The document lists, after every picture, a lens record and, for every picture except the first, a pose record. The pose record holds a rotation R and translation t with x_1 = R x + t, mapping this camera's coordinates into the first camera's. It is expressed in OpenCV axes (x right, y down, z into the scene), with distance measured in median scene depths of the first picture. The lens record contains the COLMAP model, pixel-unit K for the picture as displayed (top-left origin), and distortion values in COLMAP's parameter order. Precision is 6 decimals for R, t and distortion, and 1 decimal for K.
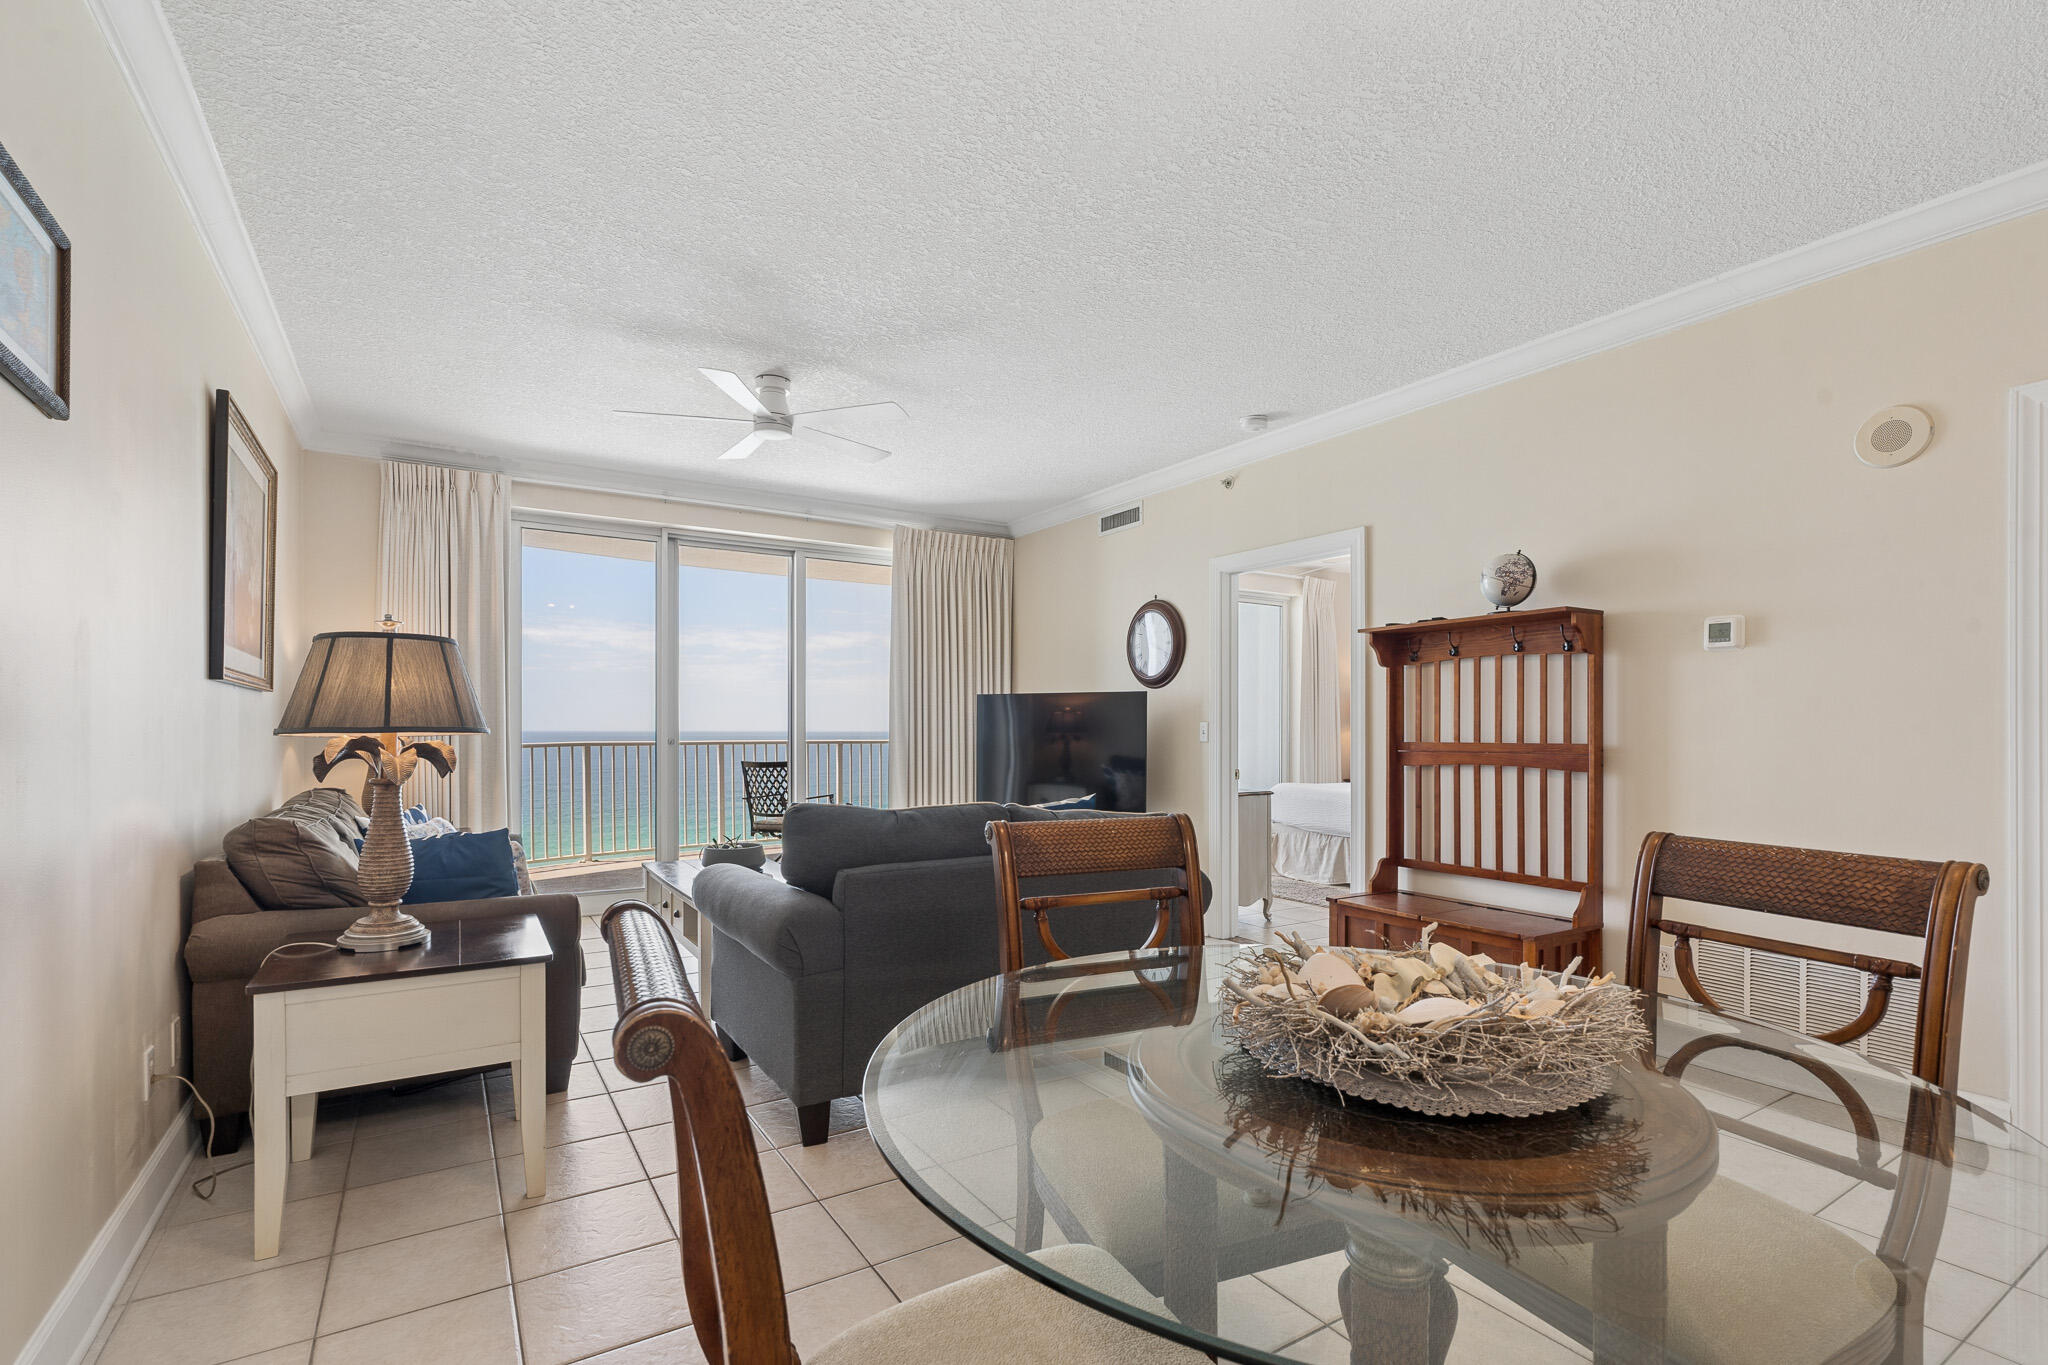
lens RADIAL K [[938.5, 0, 1022.4], [0, 938.5, 743.6], [0, 0, 1]] dist [-0.010440, 0.004781]
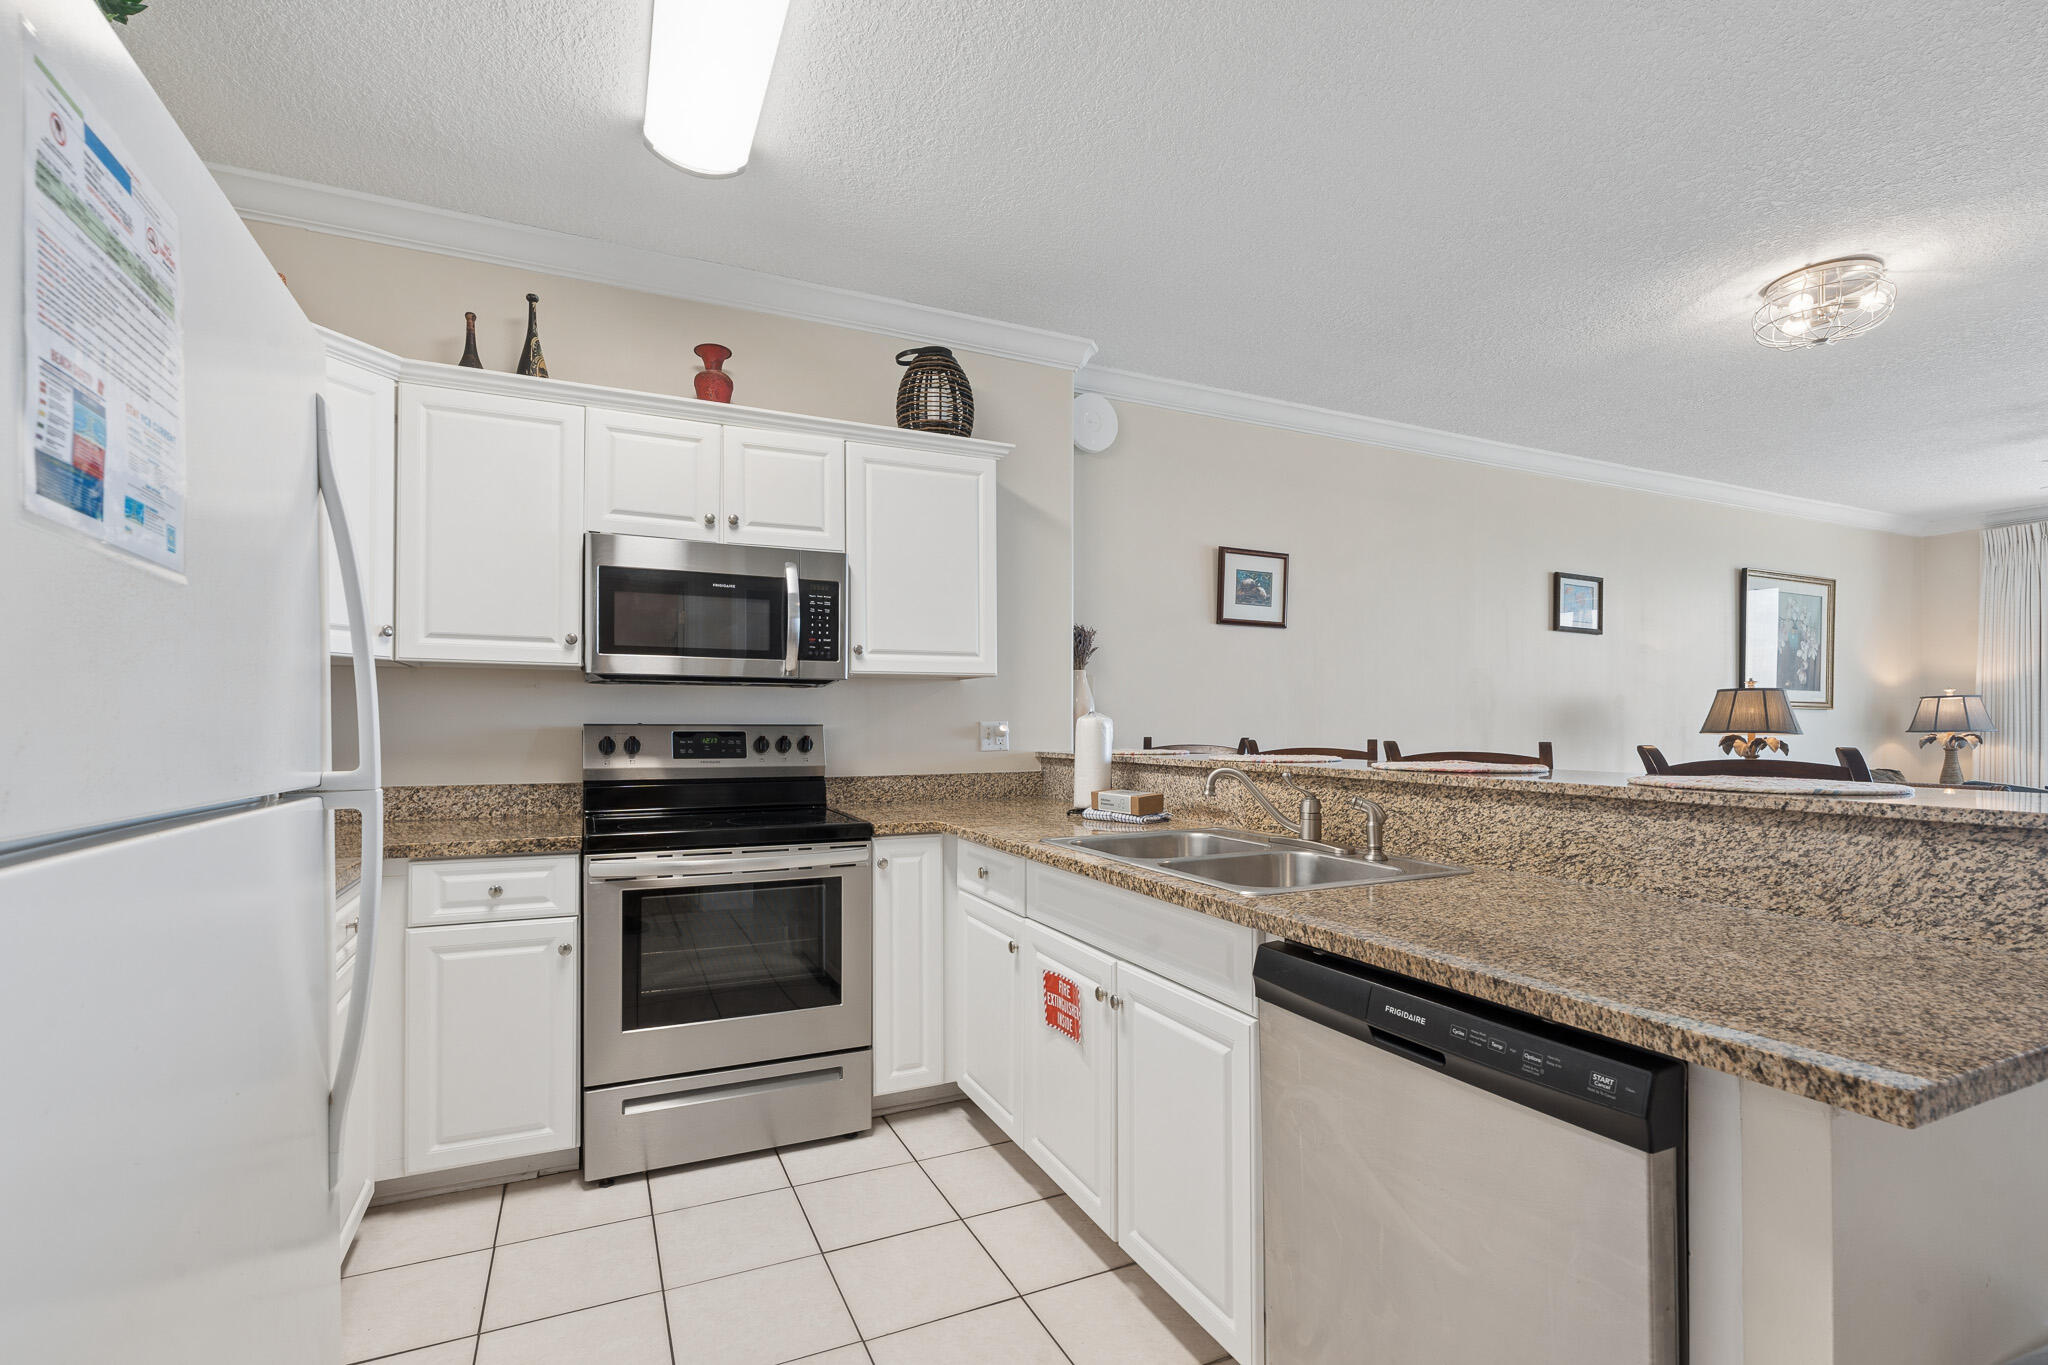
lens RADIAL K [[938.5, 0, 1021.4], [0, 938.5, 722.5], [0, 0, 1]] dist [-0.010440, 0.004781]
pose [[-0.123122, -0.007160, -0.992366, 0.693215], [-0.016752, 0.999846, -0.005136, 0.000771], [0.992250, 0.015992, -0.123223, -0.163215]]
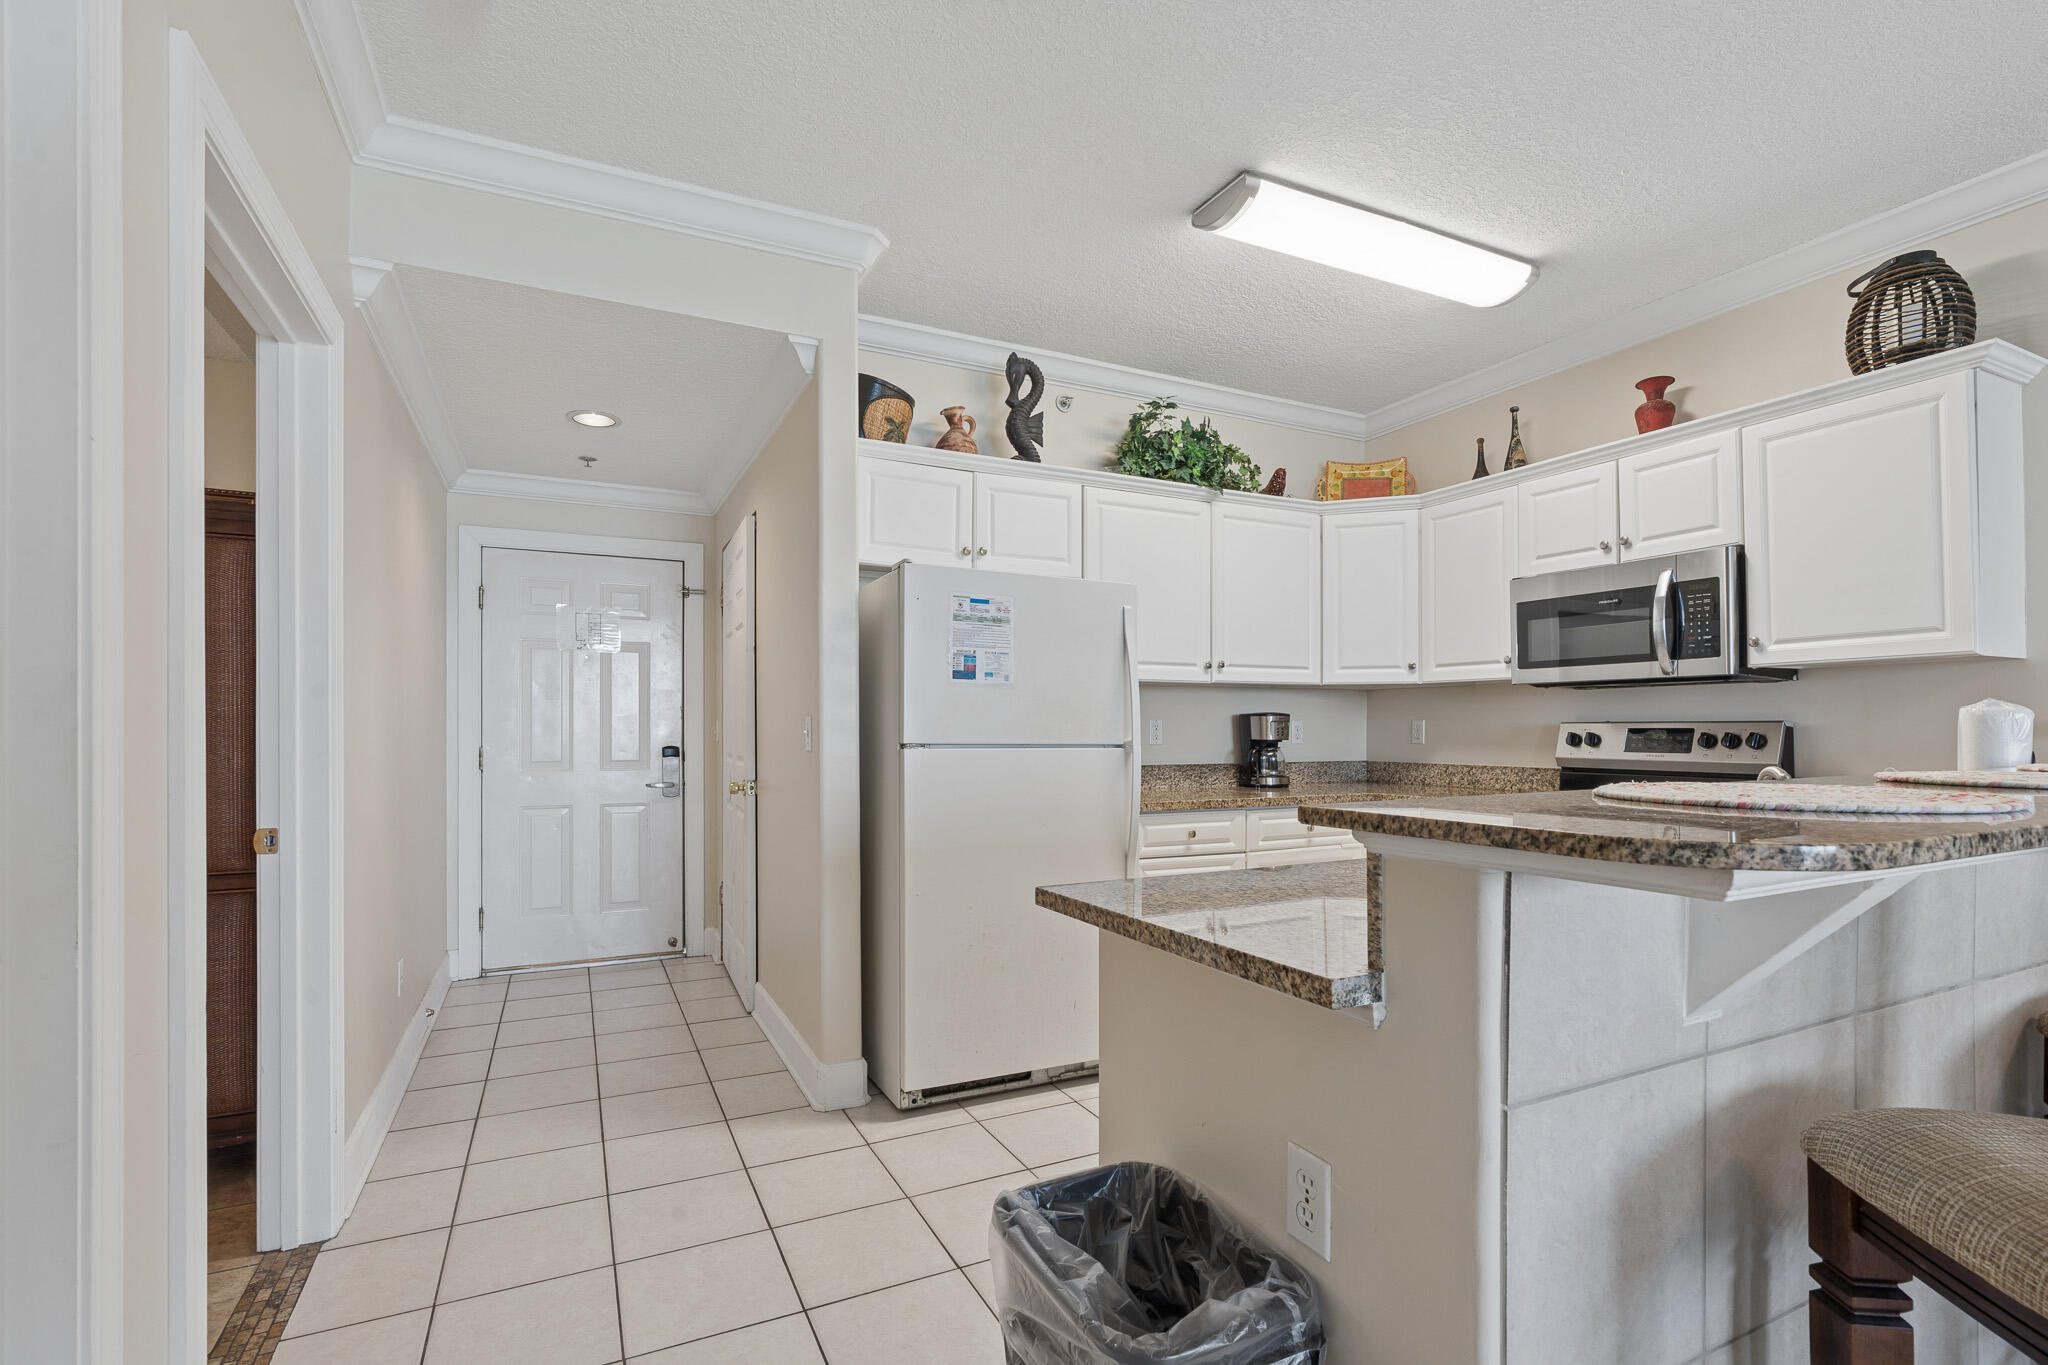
lens RADIAL K [[938.5, 0, 1019.1], [0, 938.5, 711.2], [0, 0, 1]] dist [-0.010440, 0.004781]
pose [[-0.994738, 0.000751, 0.102448, 0.526659], [0.000402, 0.999994, -0.003423, -0.002402], [-0.102450, -0.003364, -0.994732, 0.212748]]
